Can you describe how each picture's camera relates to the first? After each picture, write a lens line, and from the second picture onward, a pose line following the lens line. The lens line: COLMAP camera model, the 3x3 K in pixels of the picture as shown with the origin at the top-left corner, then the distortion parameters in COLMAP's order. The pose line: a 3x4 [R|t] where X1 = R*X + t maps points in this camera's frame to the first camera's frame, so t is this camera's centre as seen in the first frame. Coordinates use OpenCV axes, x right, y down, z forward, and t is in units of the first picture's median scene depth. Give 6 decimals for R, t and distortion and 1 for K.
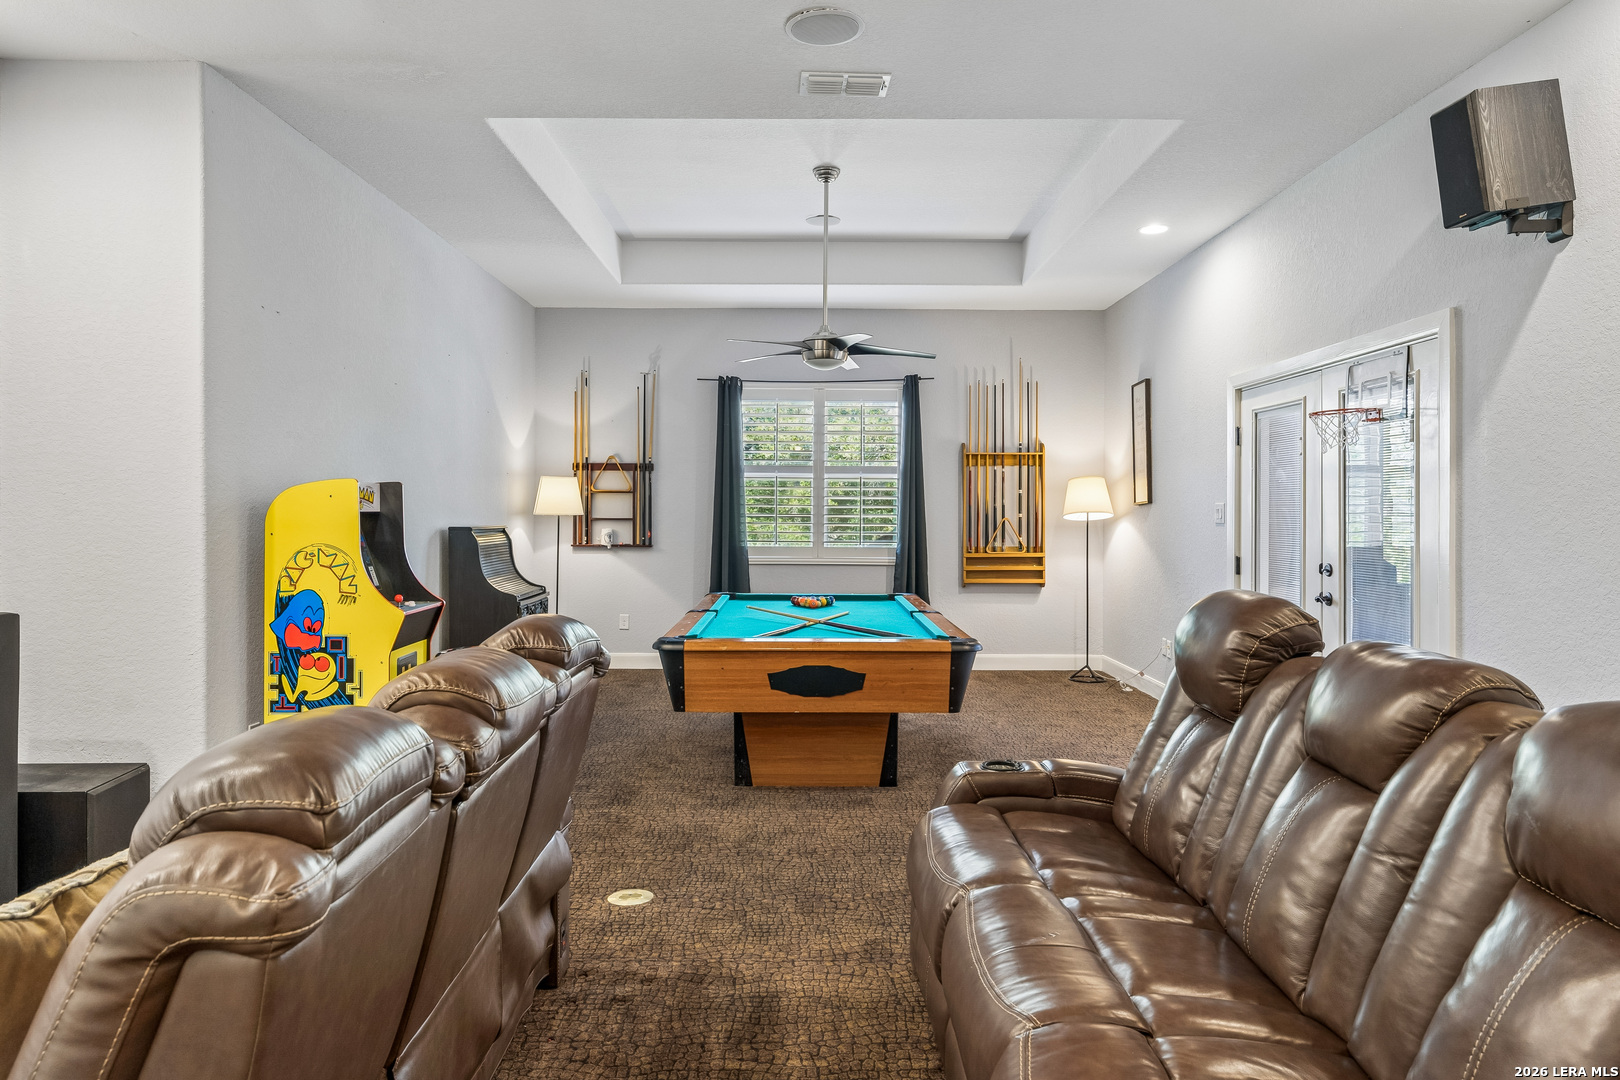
lens RADIAL K [[1015.1, 0, 800.7], [0, 1015.1, 537.7], [0, 0, 1]] dist [-0.003601, -0.000048]
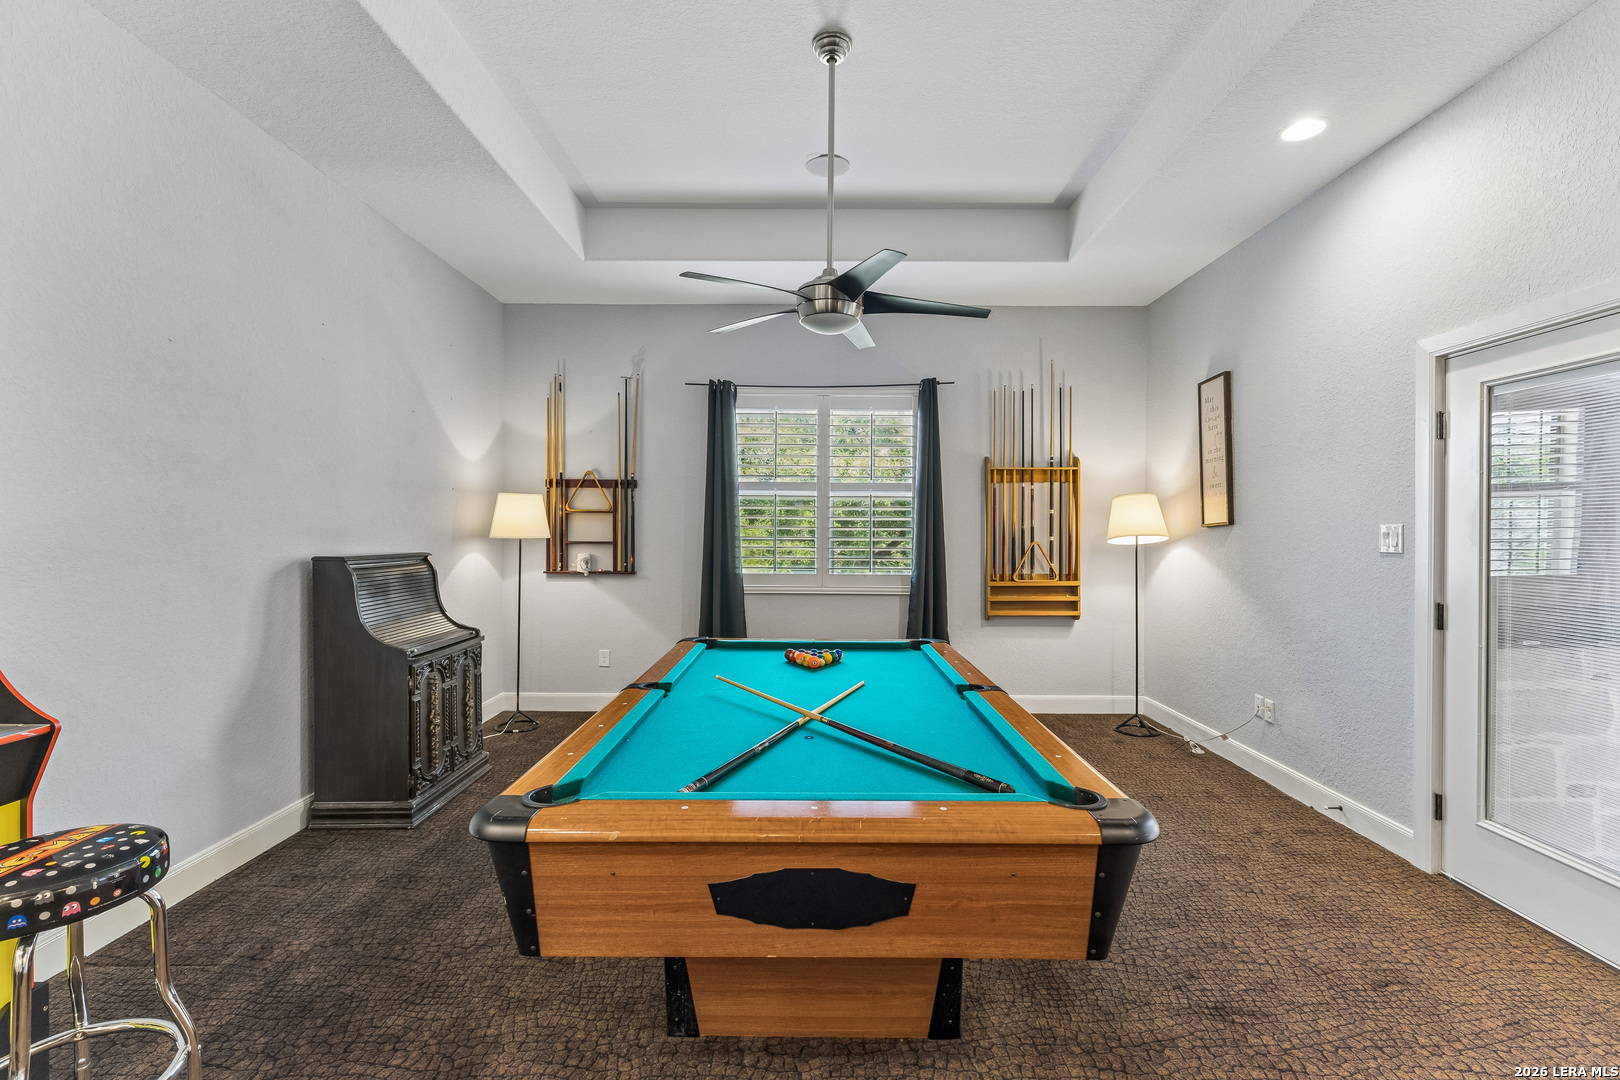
lens RADIAL K [[743.2, 0, 824.2], [0, 743.2, 549.1], [0, 0, 1]] dist [0.021158, 0.000144]
pose [[0.999877, -0.000117, 0.015671, 0.009092], [0.000140, 0.999999, -0.001427, -0.012429], [-0.015670, 0.001429, 0.999876, 0.372404]]
